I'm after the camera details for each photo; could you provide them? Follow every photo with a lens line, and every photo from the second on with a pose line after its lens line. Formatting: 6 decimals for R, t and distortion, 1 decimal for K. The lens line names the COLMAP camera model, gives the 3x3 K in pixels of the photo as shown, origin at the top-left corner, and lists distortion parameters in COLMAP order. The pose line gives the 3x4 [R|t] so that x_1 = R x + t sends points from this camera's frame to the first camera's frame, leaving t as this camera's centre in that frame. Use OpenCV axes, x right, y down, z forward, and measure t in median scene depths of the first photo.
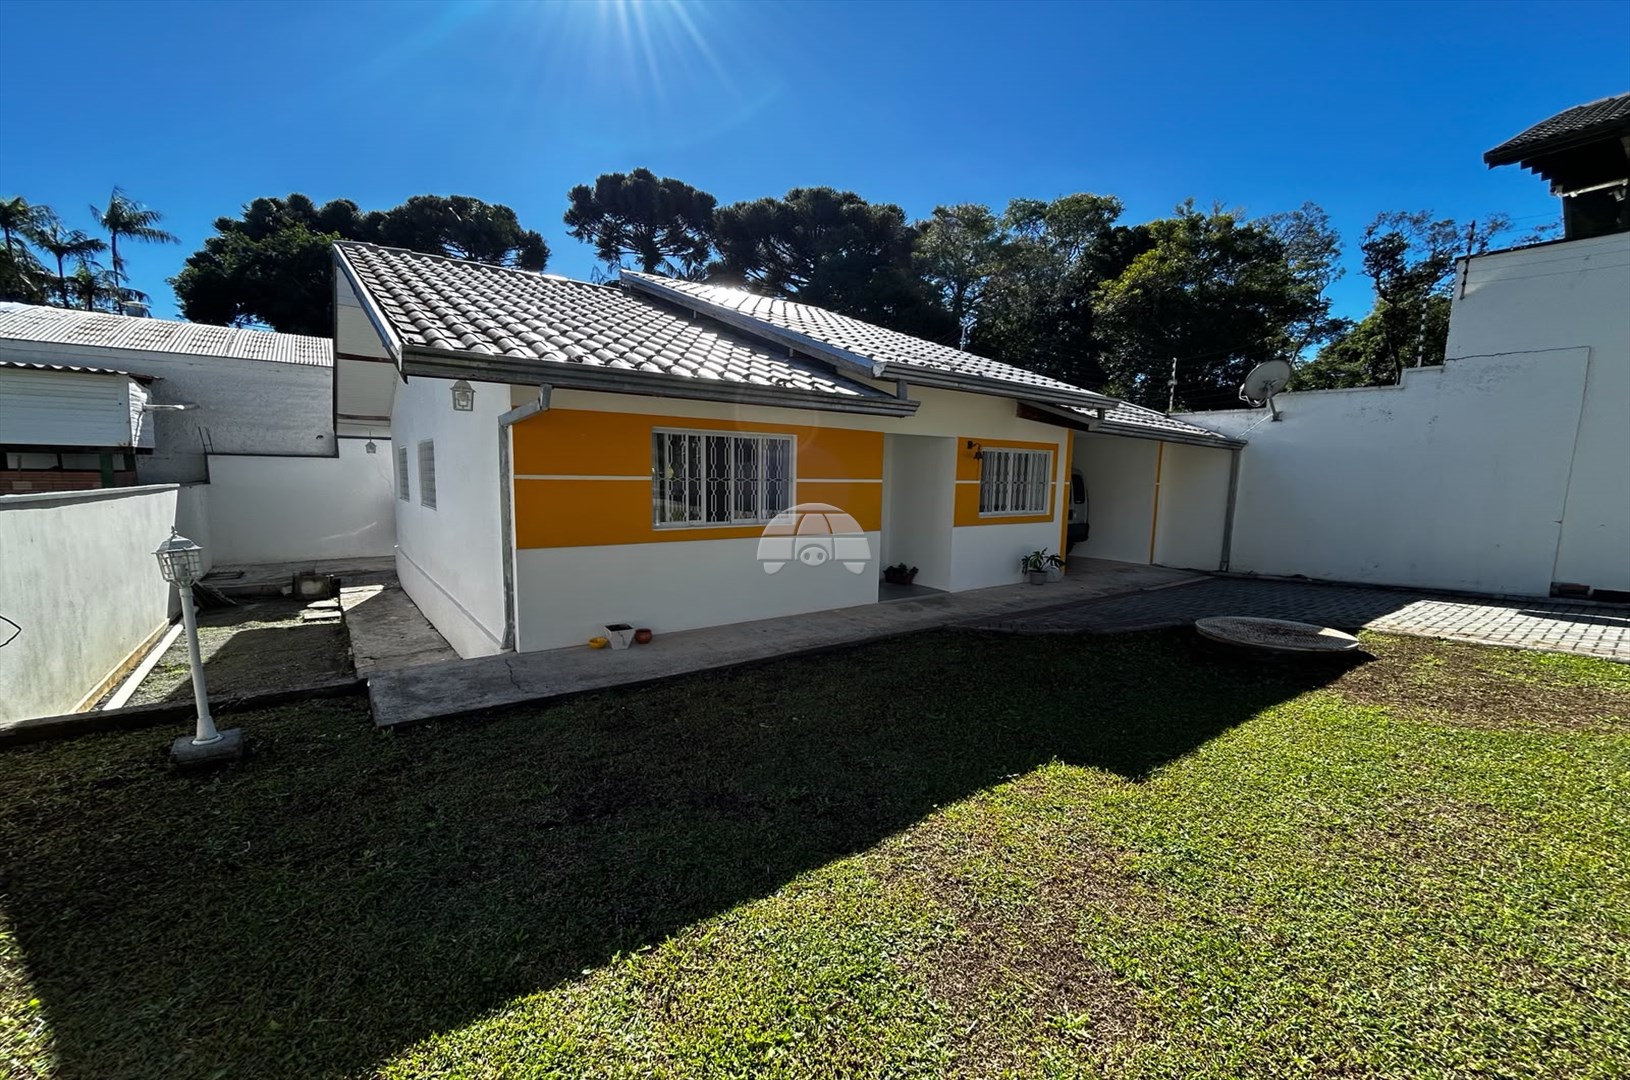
lens RADIAL K [[664.6, 0, 823.6], [0, 664.6, 547.9], [0, 0, 1]] dist [-0.002670, 0.000155]
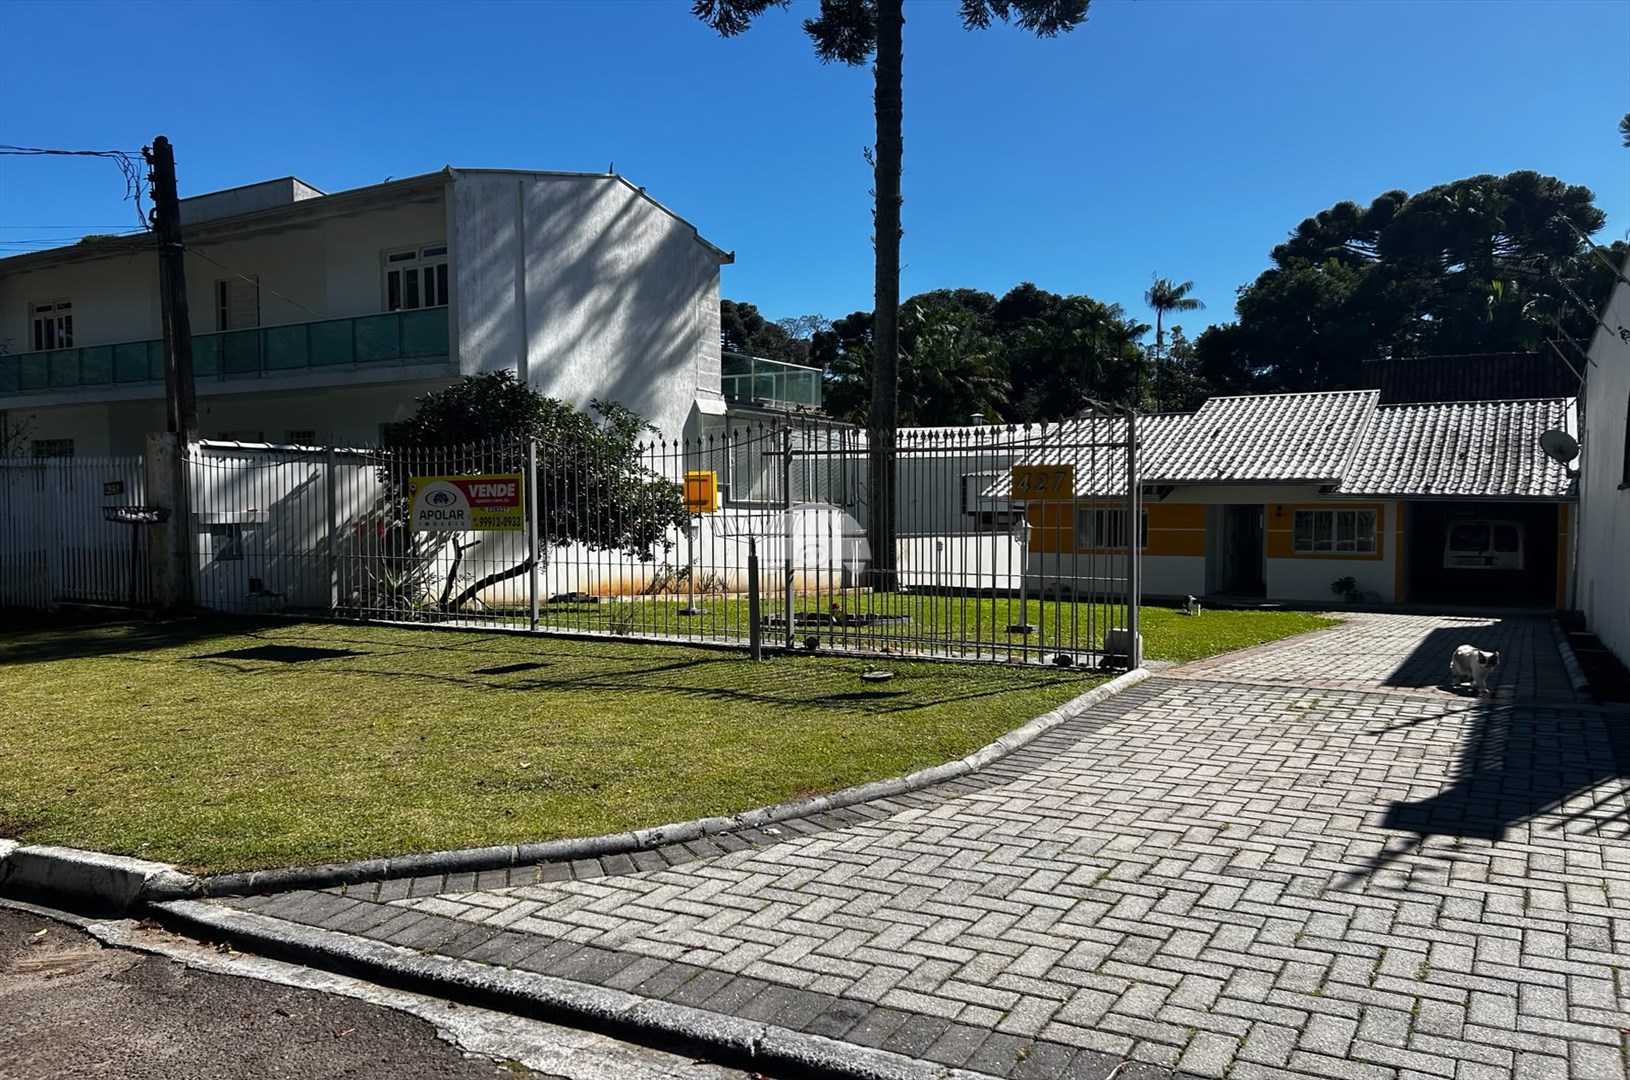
lens RADIAL K [[1273.0, 0, 815.0], [0, 1273.0, 540.0], [0, 0, 1]] dist [0.109073, -0.152100]
pose [[0.373591, 0.016253, -0.927451, 0.795897], [-0.093690, 0.995395, -0.020296, 0.028027], [0.922850, 0.094476, 0.373393, -0.361396]]
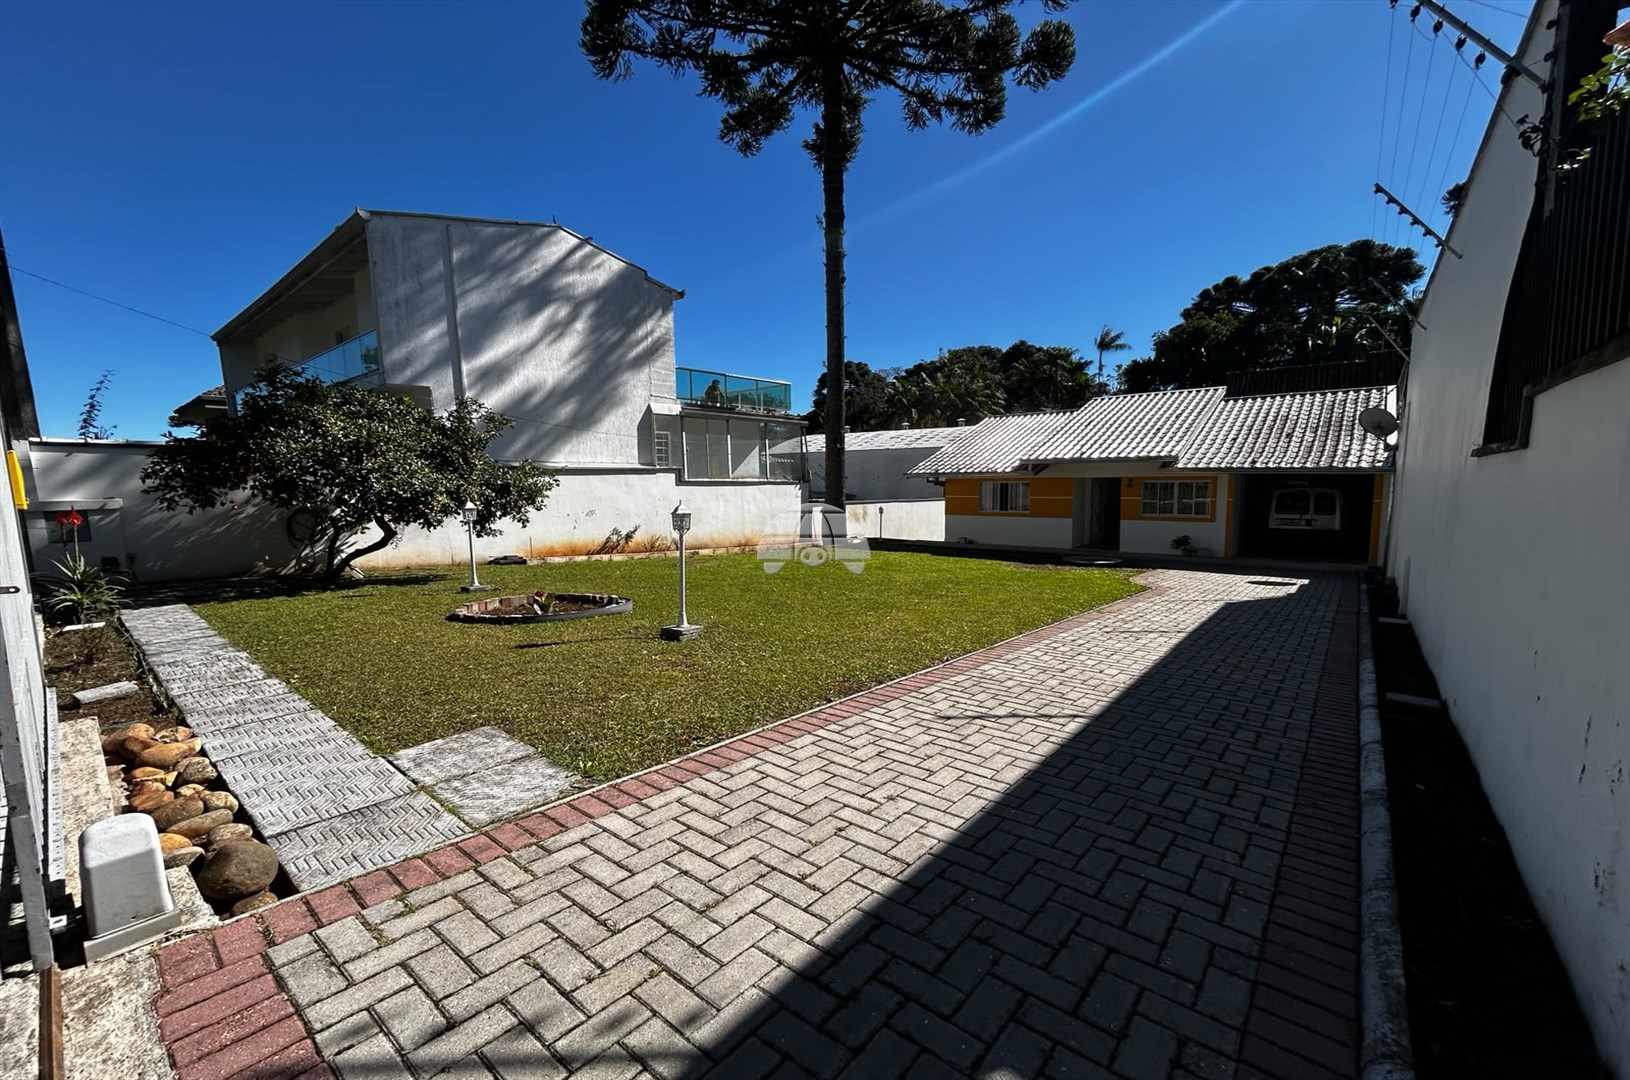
lens RADIAL K [[664.6, 0, 823.6], [0, 664.6, 547.9], [0, 0, 1]] dist [-0.002670, 0.000155]
pose [[0.207815, 0.088047, -0.974197, 0.585131], [-0.087601, 0.993614, 0.071115, -0.004039], [0.974238, 0.070562, 0.214201, -0.092672]]
